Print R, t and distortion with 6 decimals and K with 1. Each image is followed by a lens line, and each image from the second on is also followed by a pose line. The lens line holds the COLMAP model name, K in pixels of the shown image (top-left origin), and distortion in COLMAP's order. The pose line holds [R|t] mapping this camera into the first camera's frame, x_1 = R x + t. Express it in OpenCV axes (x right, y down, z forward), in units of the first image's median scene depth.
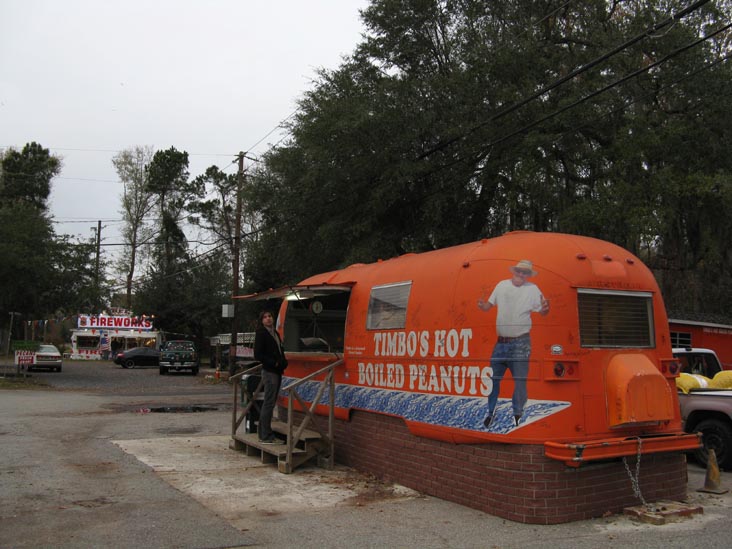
lens RADIAL K [[740.1, 0, 366.0], [0, 740.1, 274.5], [0, 0, 1]] dist [-0.204708, 0.253298]
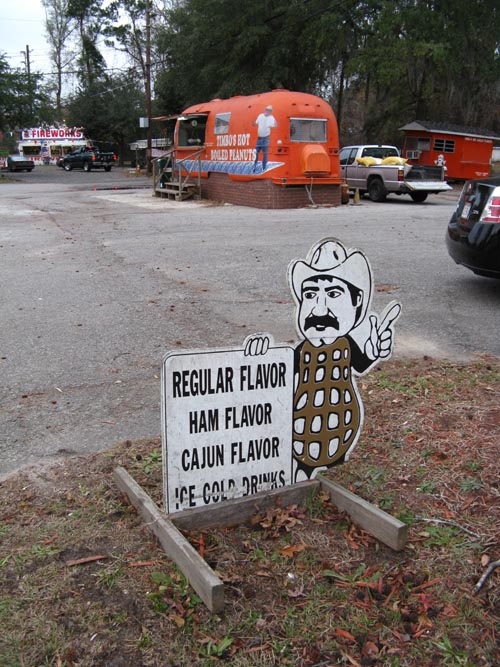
lens RADIAL K [[674.4, 0, 250.0], [0, 674.4, 333.5], [0, 0, 1]] dist [-0.204708, 0.253298]
pose [[0.999573, 0.004347, -0.028907, 0.174533], [0.006219, 0.934624, 0.355584, -0.074427], [0.028563, -0.355612, 0.934197, -1.078840]]
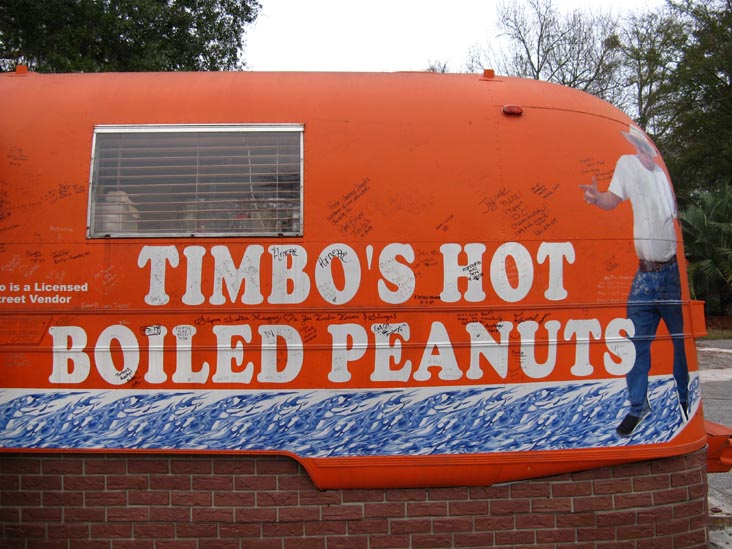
lens RADIAL K [[740.1, 0, 366.0], [0, 740.1, 274.5], [0, 0, 1]] dist [-0.204708, 0.253298]
pose [[0.404943, 0.008880, 0.914299, -0.293931], [-0.080375, 0.996428, 0.025920, 0.077197], [-0.910802, -0.083983, 0.404210, 0.767789]]
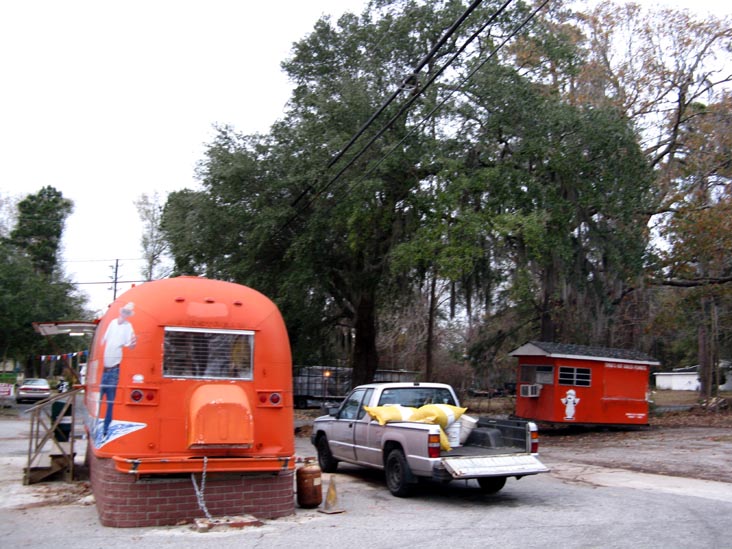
lens RADIAL K [[740.1, 0, 366.0], [0, 740.1, 274.5], [0, 0, 1]] dist [-0.204708, 0.253298]
pose [[0.997303, -0.007550, -0.073004, 0.547117], [0.004055, 0.998844, -0.047906, -0.005726], [0.073281, 0.047481, 0.996180, -0.112625]]
